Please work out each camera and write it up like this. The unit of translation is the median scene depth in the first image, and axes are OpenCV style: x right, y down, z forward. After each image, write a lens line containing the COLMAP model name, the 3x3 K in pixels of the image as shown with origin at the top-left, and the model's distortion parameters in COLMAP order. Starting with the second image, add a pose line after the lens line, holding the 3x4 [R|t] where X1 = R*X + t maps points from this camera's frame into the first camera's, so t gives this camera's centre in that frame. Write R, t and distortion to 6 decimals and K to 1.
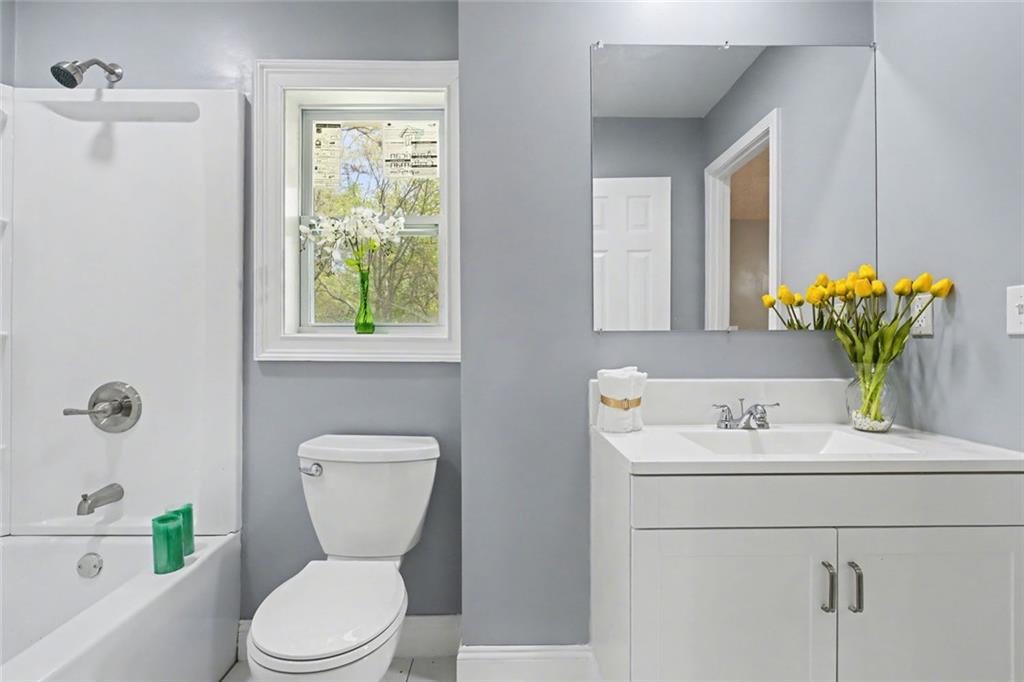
lens RADIAL K [[474.6, 0, 512.0], [0, 474.6, 341.0], [0, 0, 1]] dist [-0.002498, -0.000015]
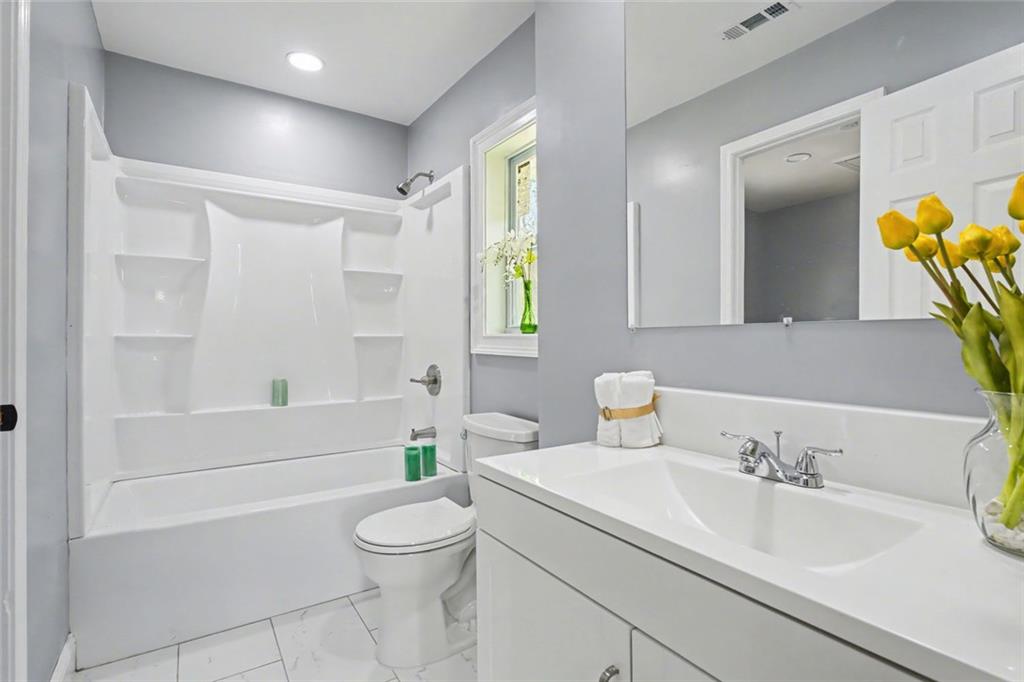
lens RADIAL K [[492.0, 0, 512.0], [0, 492.0, 335.2], [0, 0, 1]] dist [-0.015296, -0.000794]
pose [[0.540603, -0.007160, -0.841247, 0.746167], [-0.013684, 0.999757, -0.017302, 0.012156], [0.841166, 0.020865, 0.540374, 0.326773]]
